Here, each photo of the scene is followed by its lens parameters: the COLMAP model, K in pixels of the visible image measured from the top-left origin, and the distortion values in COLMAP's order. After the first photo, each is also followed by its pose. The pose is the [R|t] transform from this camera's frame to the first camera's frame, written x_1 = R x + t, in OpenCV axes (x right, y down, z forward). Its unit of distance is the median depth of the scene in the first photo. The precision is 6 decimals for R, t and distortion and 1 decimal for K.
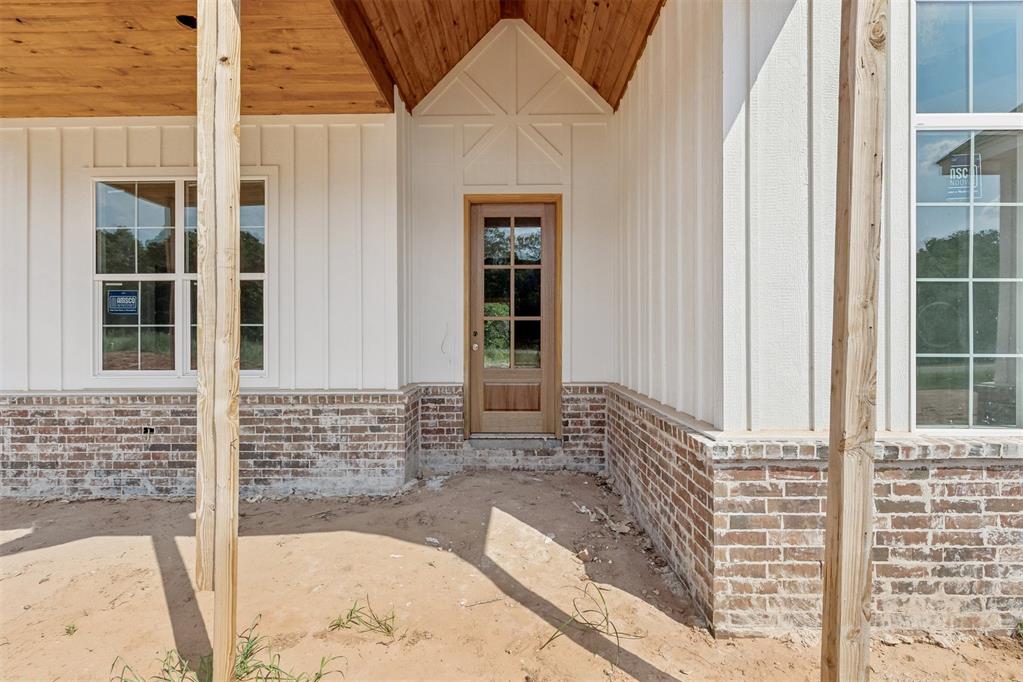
lens RADIAL K [[464.8, 0, 505.3], [0, 464.8, 334.8], [0, 0, 1]] dist [0.004064, -0.000889]
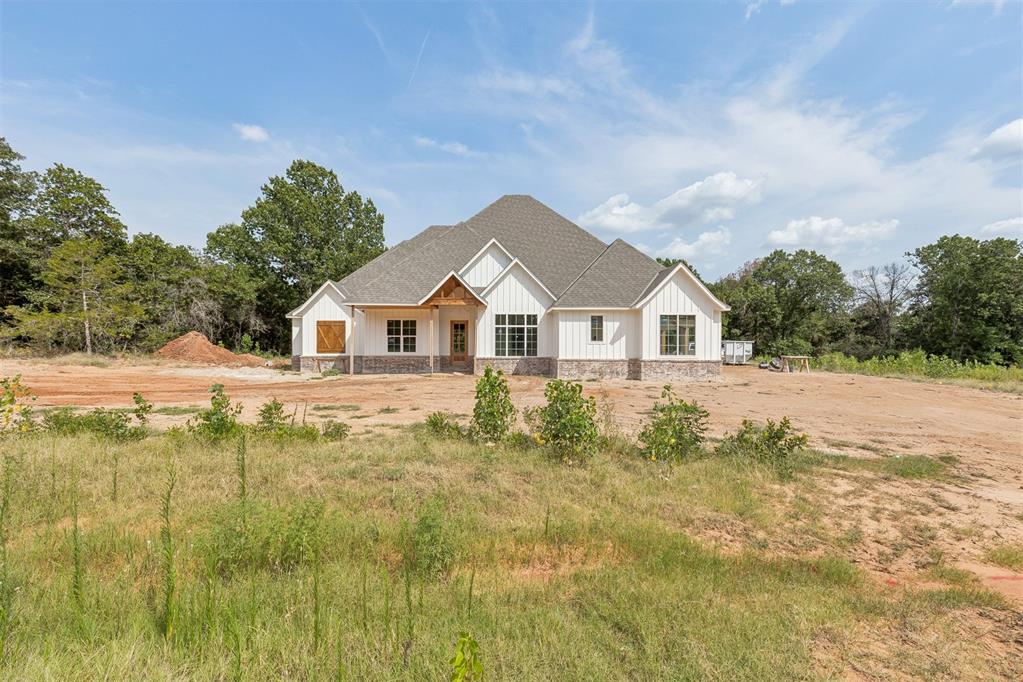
lens RADIAL K [[464.8, 0, 510.1], [0, 464.8, 349.6], [0, 0, 1]] dist [0.004064, -0.000889]
pose [[0.998492, 0.005806, 0.054586, 0.348451], [-0.006612, 0.999872, 0.014598, -0.050787], [-0.054494, -0.014937, 0.998402, -4.919641]]
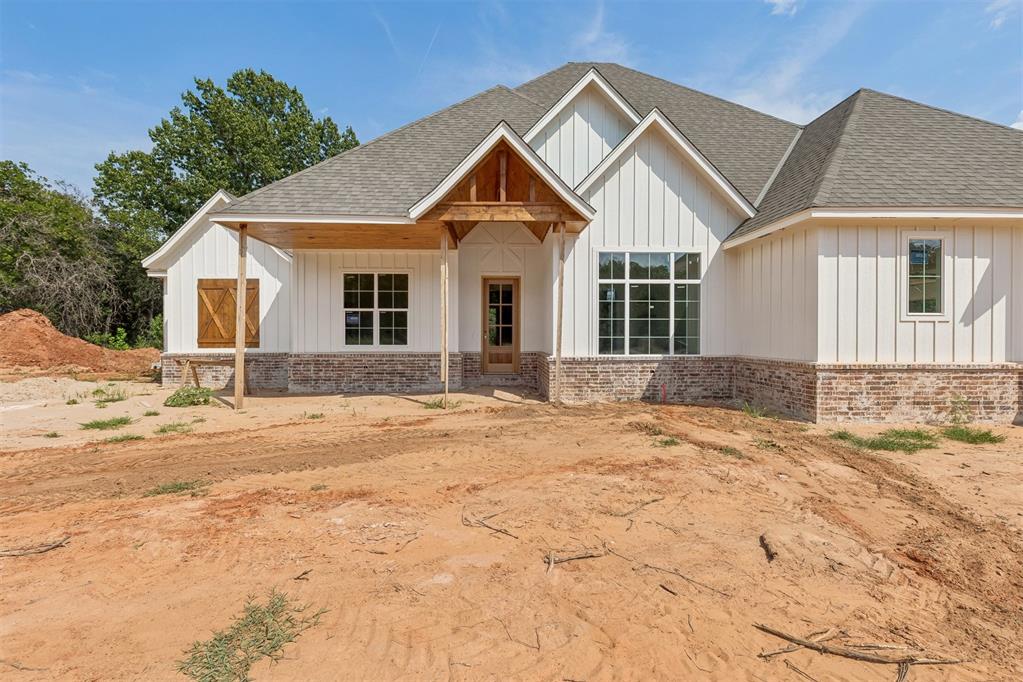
lens RADIAL K [[464.8, 0, 509.8], [0, 464.8, 338.6], [0, 0, 1]] dist [0.004064, -0.000889]
pose [[0.998763, 0.004413, 0.049522, -0.066857], [-0.004853, 0.999950, 0.008753, 0.013034], [-0.049481, -0.008982, 0.998735, -1.677789]]
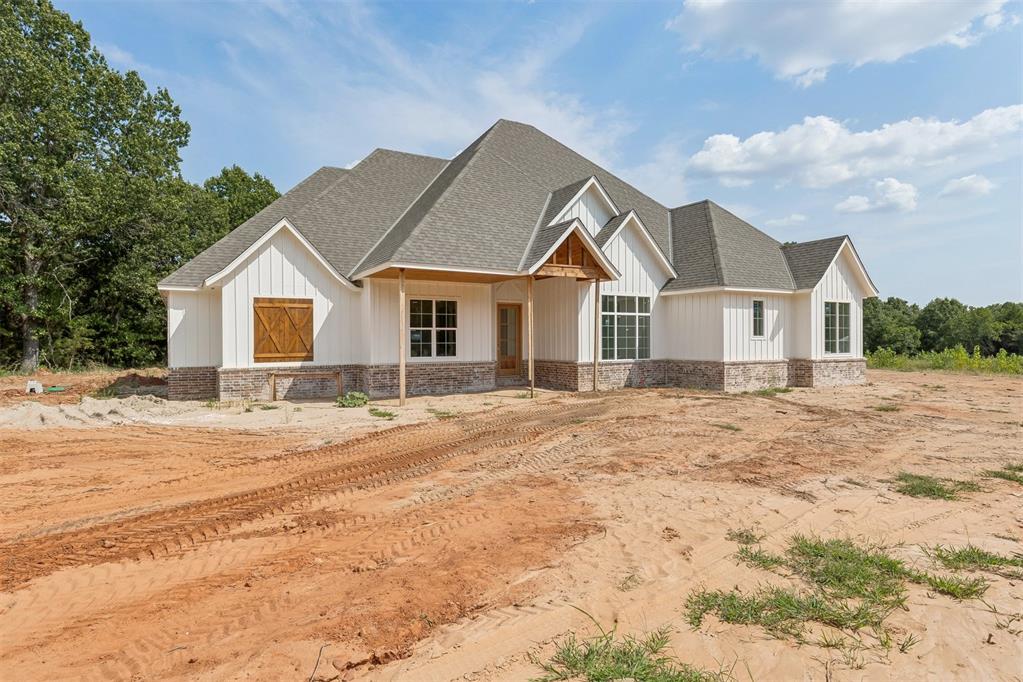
lens RADIAL K [[557.7, 0, 509.0], [0, 557.7, 339.8], [0, 0, 1]] dist [0.002506, 0.001277]
pose [[0.850440, -0.001730, 0.526069, -2.344219], [0.000001, 0.999995, 0.003288, -0.057832], [-0.526071, -0.002796, 0.850436, -2.681841]]
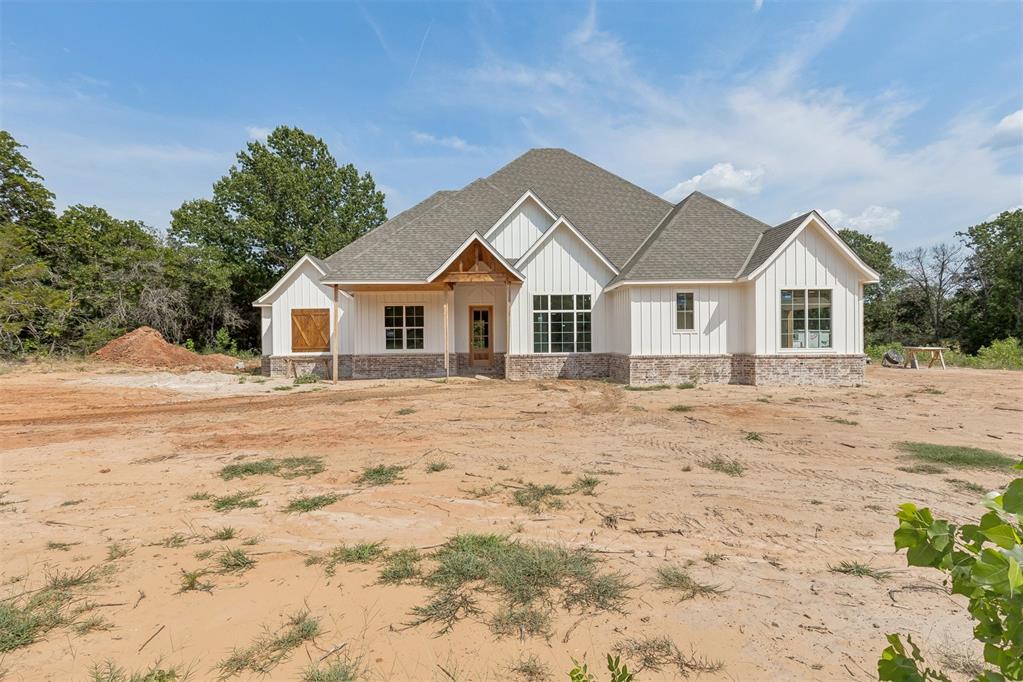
lens RADIAL K [[464.8, 0, 512.9], [0, 464.8, 344.3], [0, 0, 1]] dist [0.004064, -0.000889]
pose [[0.998566, -0.008225, 0.052899, 0.084980], [0.007523, 0.999881, 0.013470, -0.020471], [-0.053004, -0.013053, 0.998509, -3.400637]]
